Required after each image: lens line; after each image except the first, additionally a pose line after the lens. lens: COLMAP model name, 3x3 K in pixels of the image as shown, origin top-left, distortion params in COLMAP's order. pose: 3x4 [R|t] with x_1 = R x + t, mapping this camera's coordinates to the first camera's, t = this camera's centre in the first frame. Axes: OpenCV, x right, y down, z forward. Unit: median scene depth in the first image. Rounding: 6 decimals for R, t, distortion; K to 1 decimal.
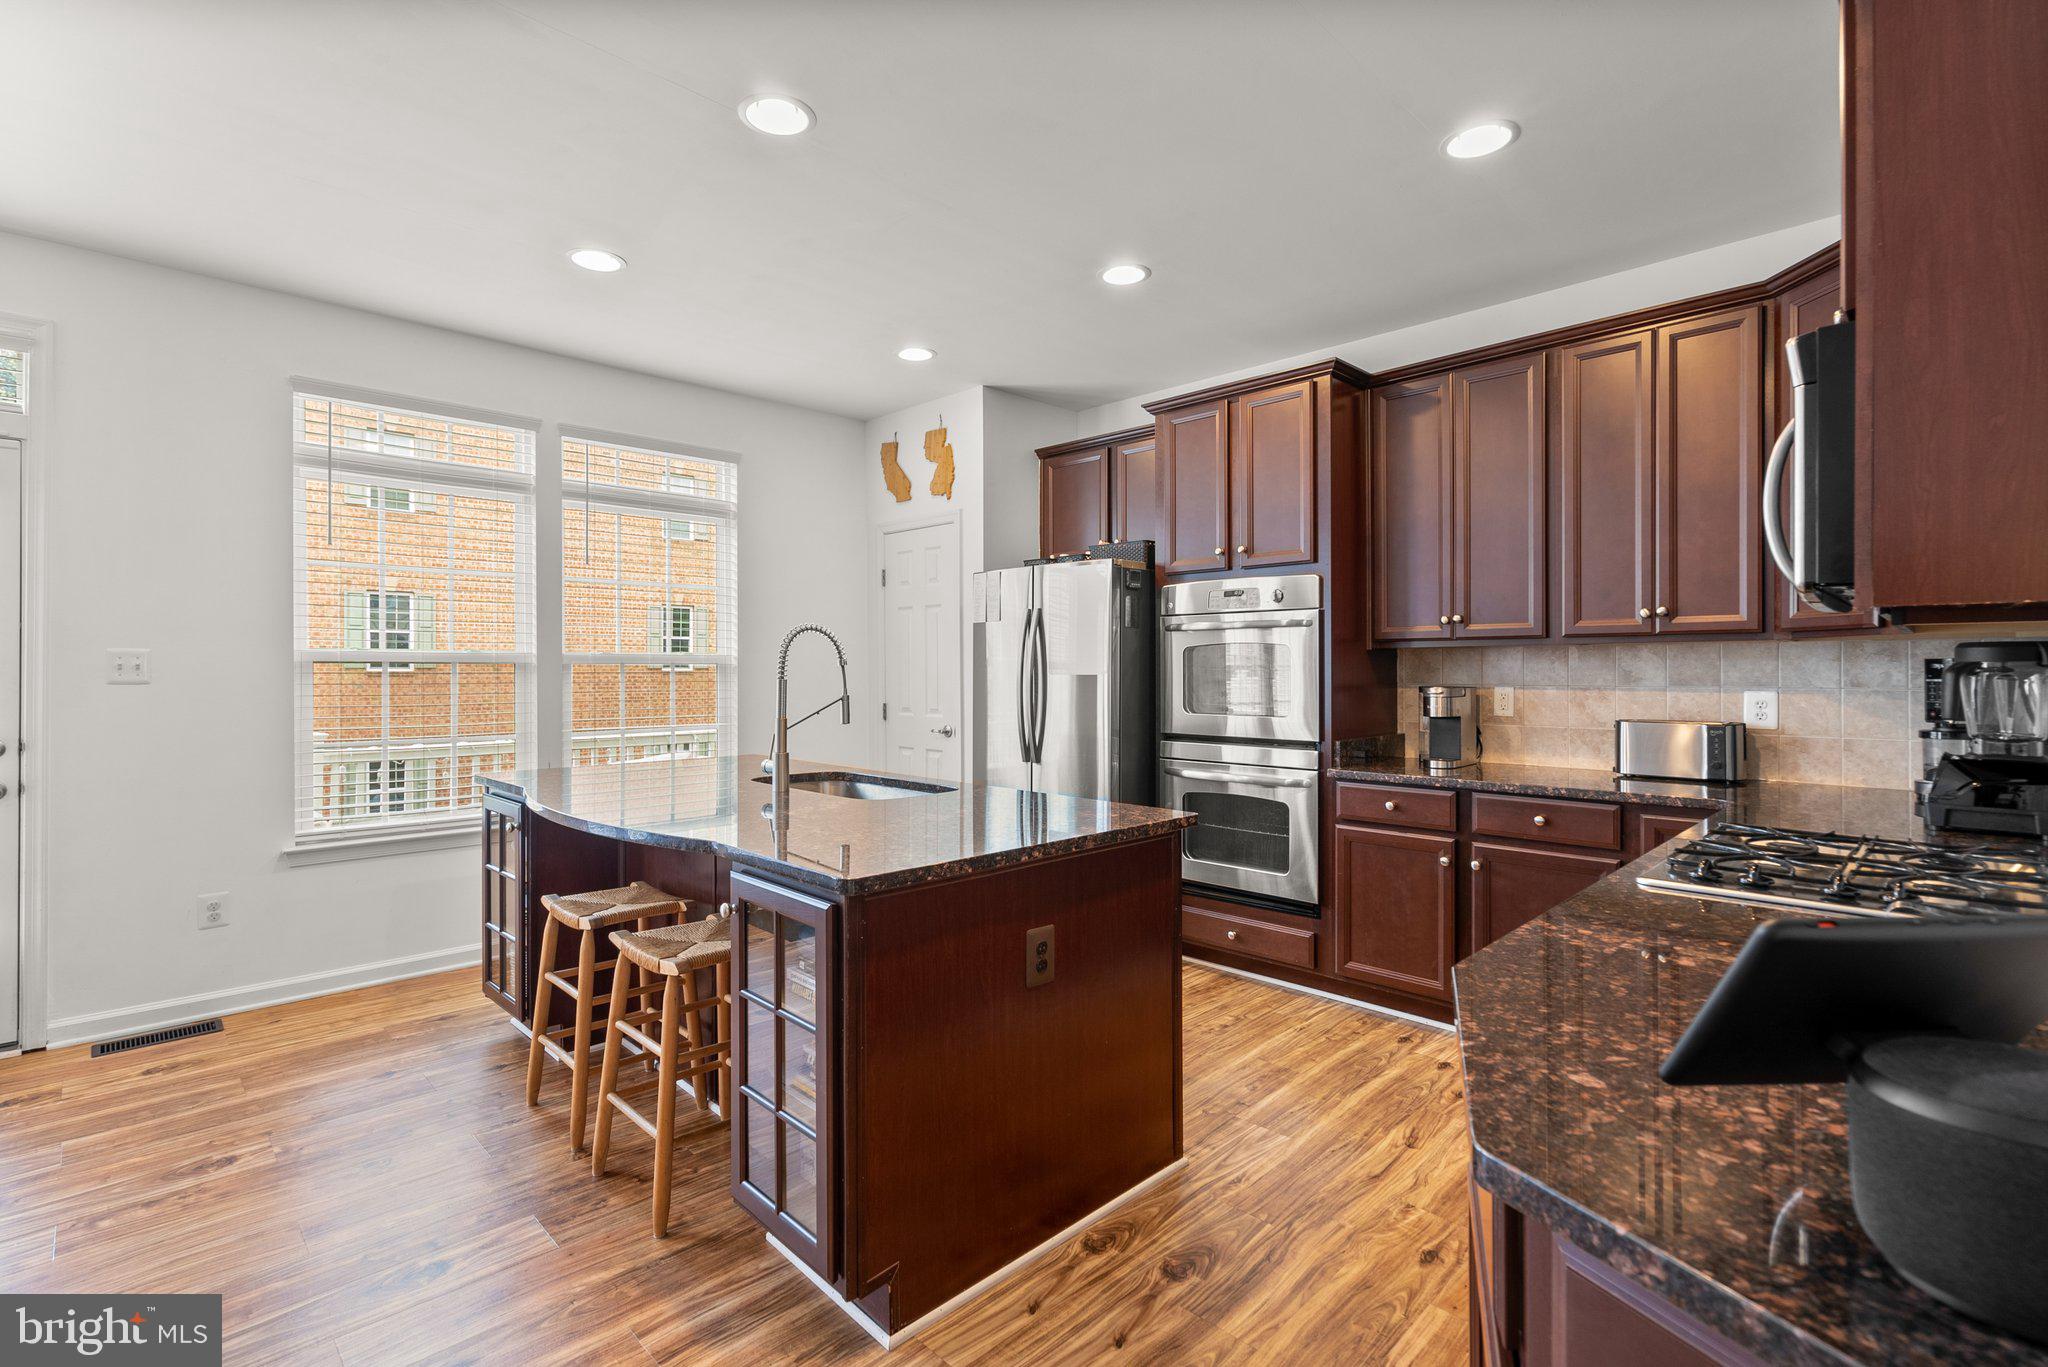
lens RADIAL K [[938.5, 0, 1016.0], [0, 938.5, 669.8], [0, 0, 1]] dist [-0.002354, 0.002305]
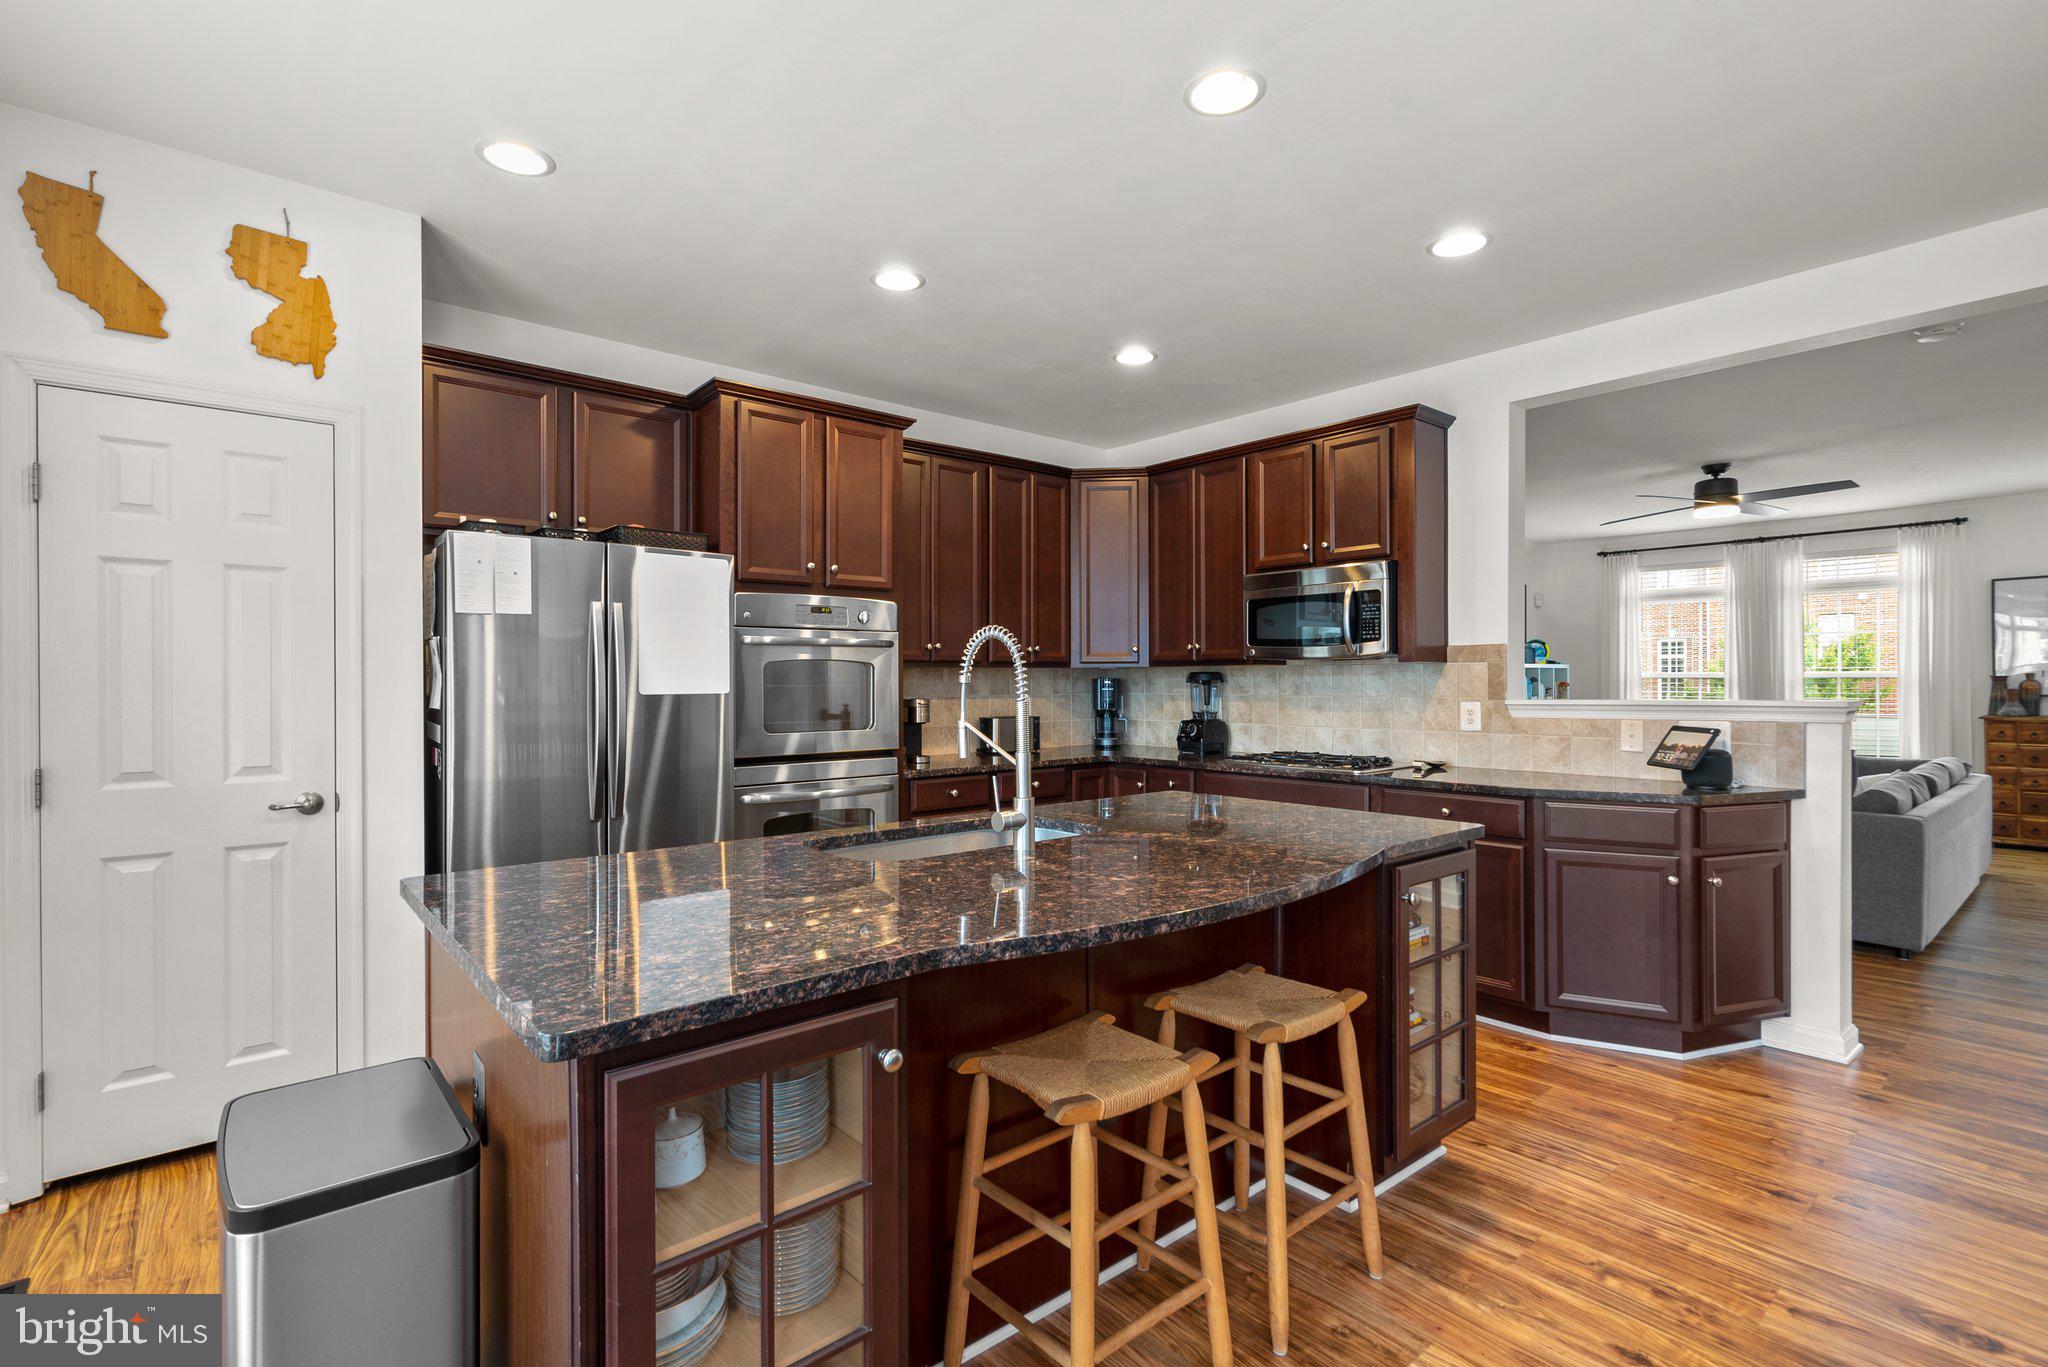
lens RADIAL K [[938.5, 0, 1022.7], [0, 938.5, 685.0], [0, 0, 1]] dist [-0.002354, 0.002305]
pose [[0.079607, -0.003221, 0.996821, -0.831403], [0.005886, 0.999979, 0.002761, -0.003519], [-0.996809, 0.005648, 0.079624, 0.780859]]
